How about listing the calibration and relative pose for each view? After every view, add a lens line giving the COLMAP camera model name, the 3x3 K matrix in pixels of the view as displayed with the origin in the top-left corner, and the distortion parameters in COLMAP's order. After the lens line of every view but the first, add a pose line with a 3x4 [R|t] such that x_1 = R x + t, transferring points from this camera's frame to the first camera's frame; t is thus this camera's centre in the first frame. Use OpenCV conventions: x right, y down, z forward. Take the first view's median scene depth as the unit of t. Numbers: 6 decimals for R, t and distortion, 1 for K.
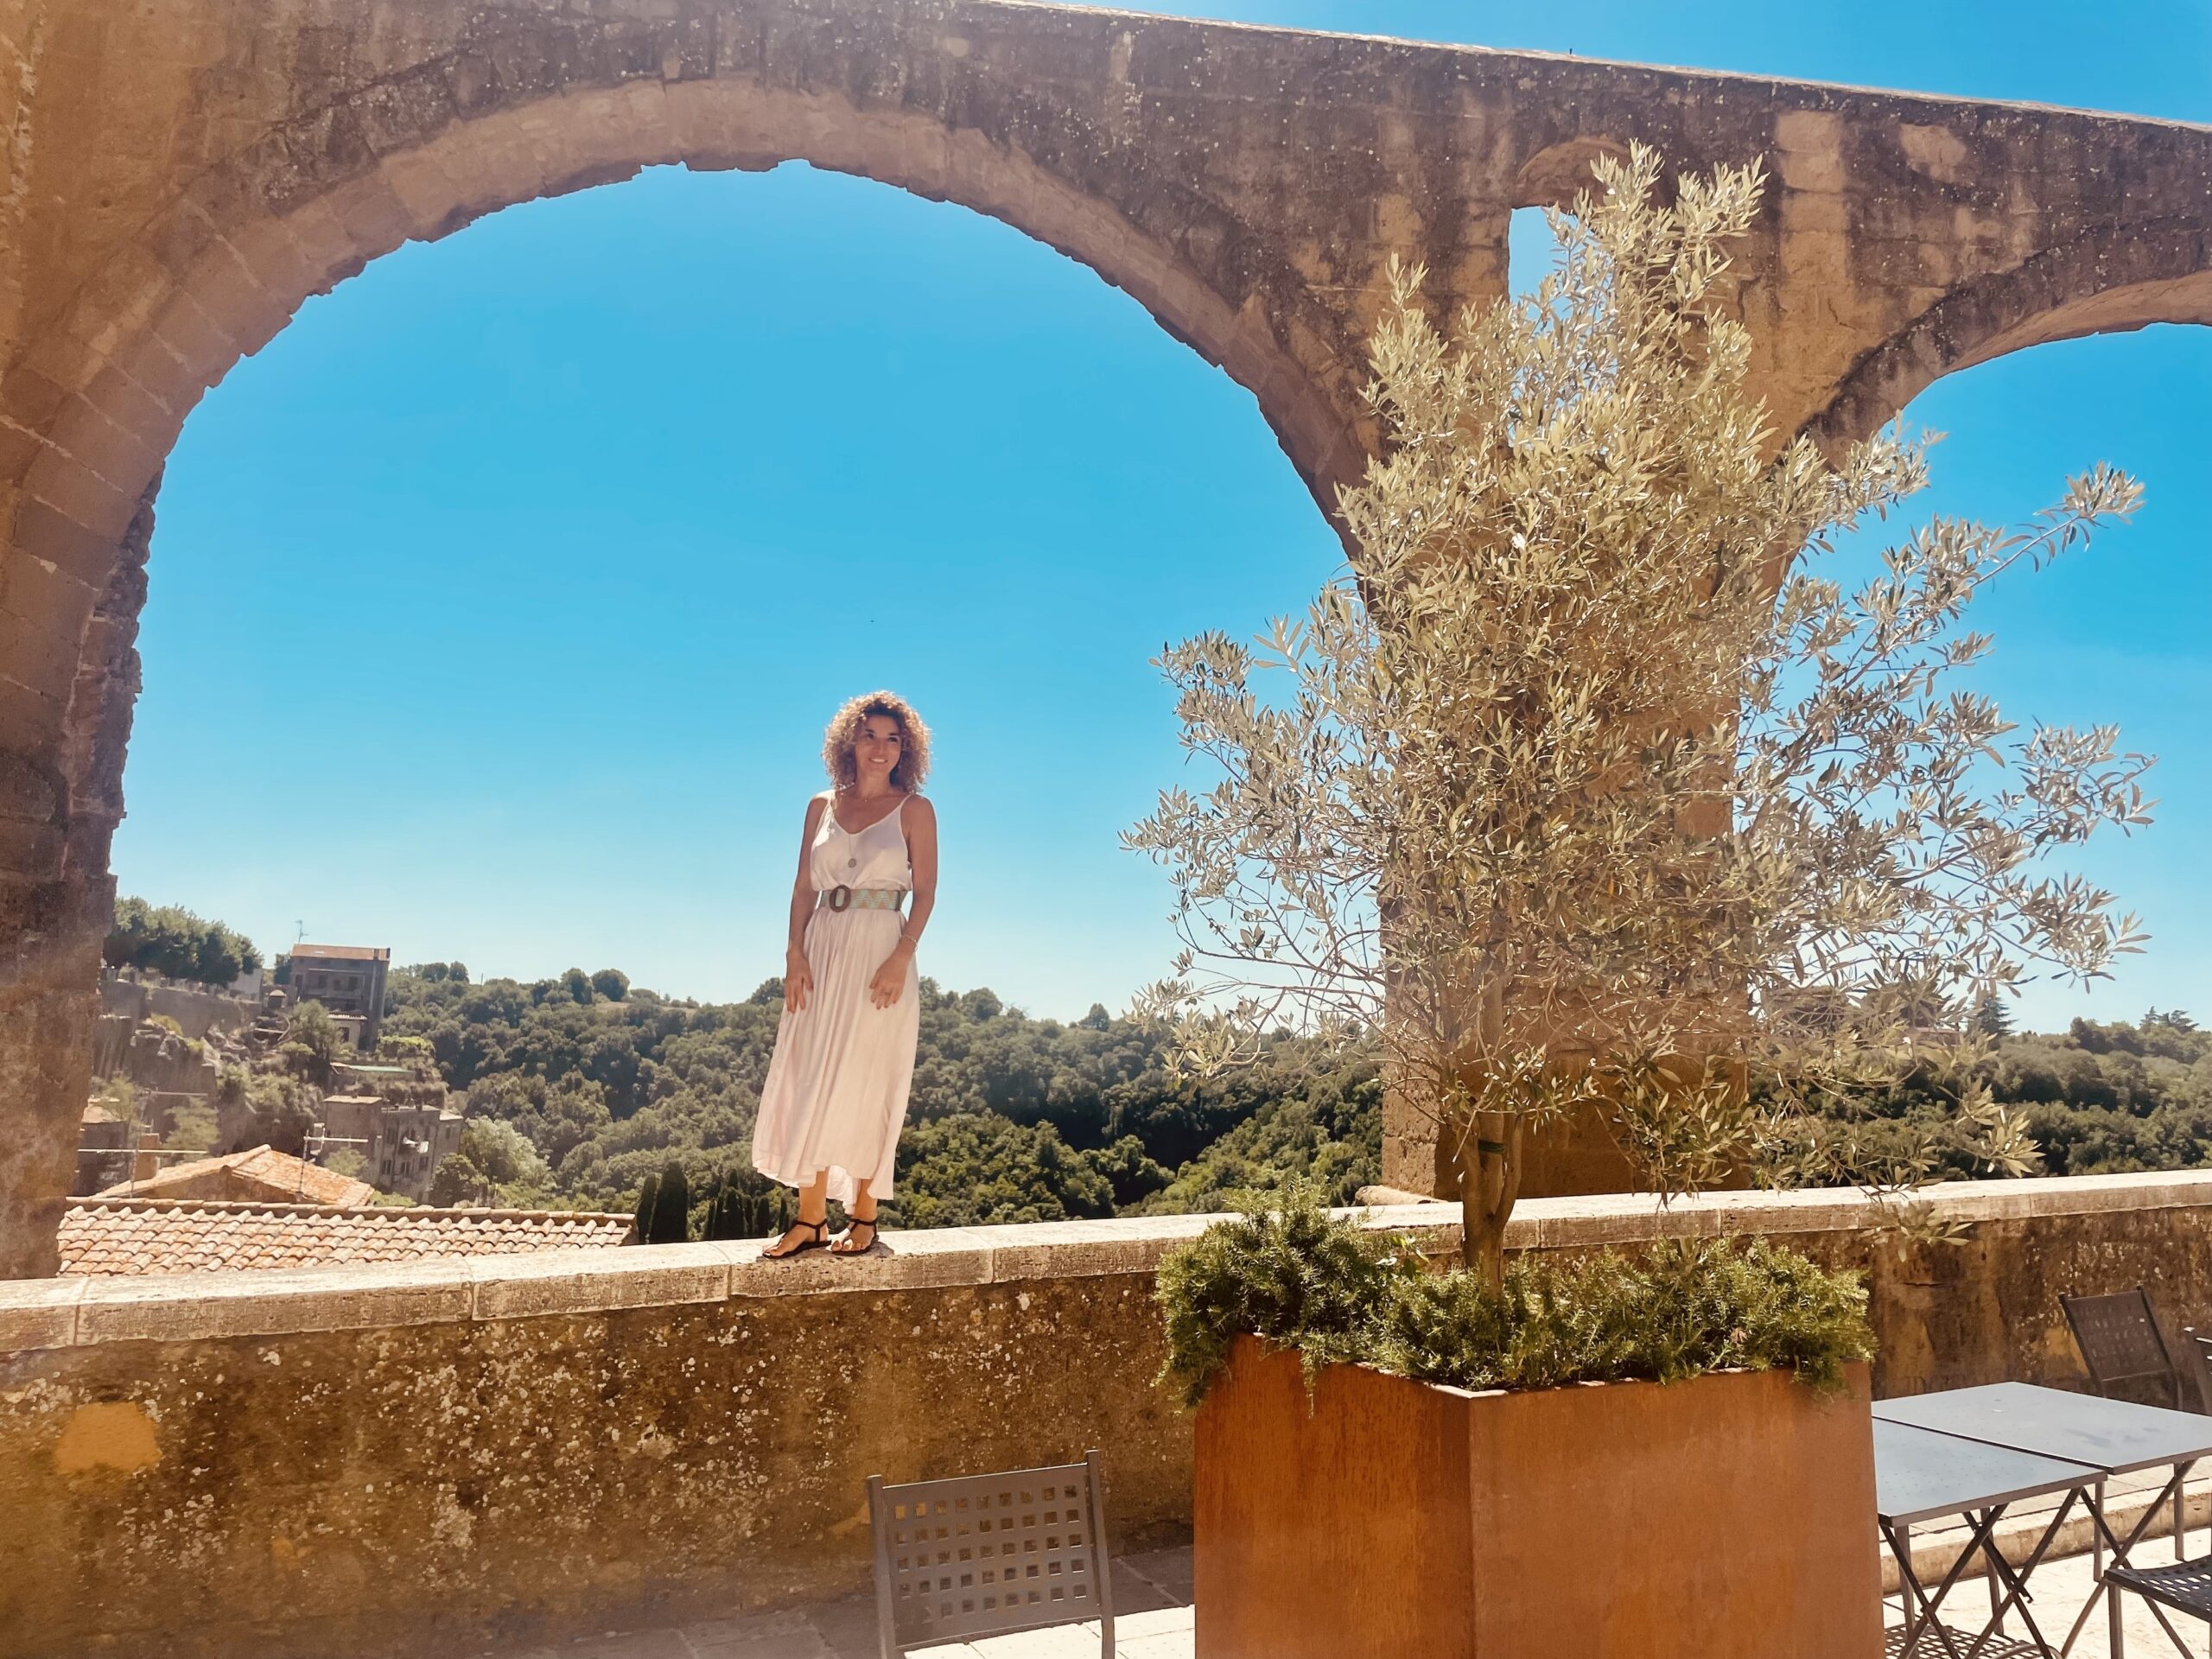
lens RADIAL K [[1704.1, 0, 1101.0], [0, 1704.1, 821.9], [0, 0, 1]] dist [0.080580, -0.085624]
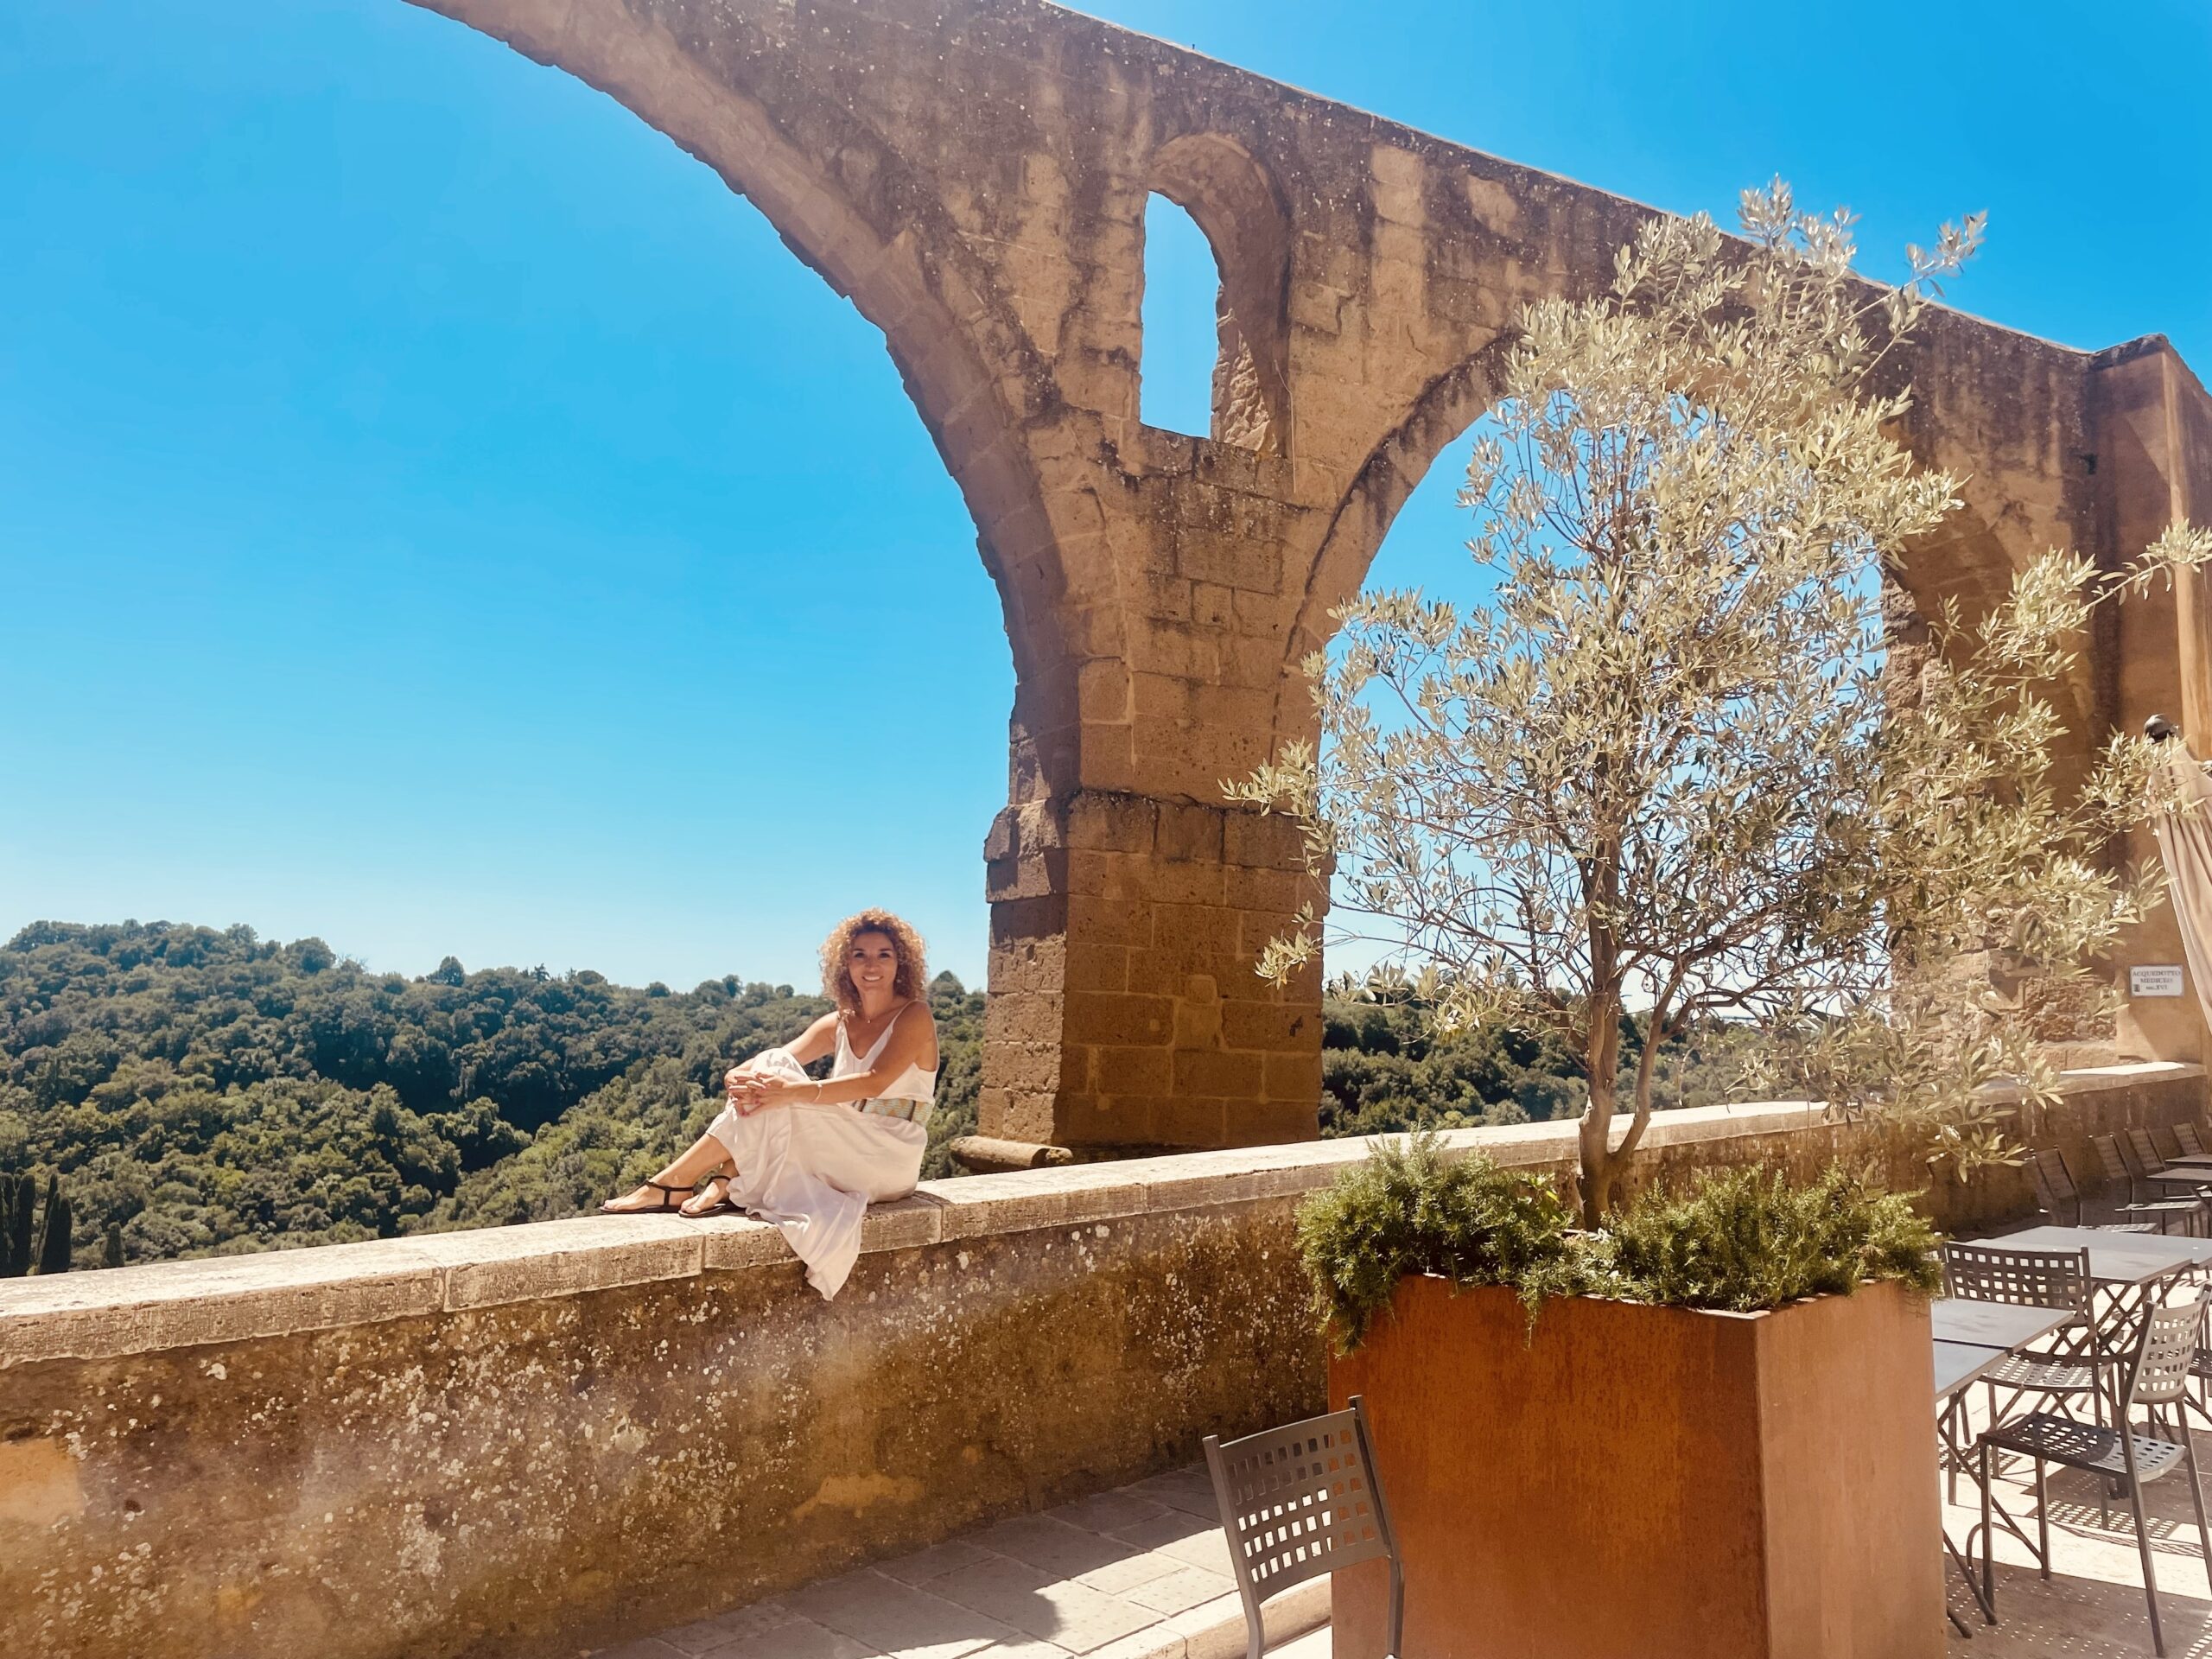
lens RADIAL K [[1704.1, 0, 1124.8], [0, 1704.1, 829.9], [0, 0, 1]] dist [0.080580, -0.085624]
pose [[0.932256, 0.039424, 0.359646, -0.136176], [-0.050322, 0.998513, 0.020986, 0.005632], [-0.358284, -0.037663, 0.932853, 0.033177]]
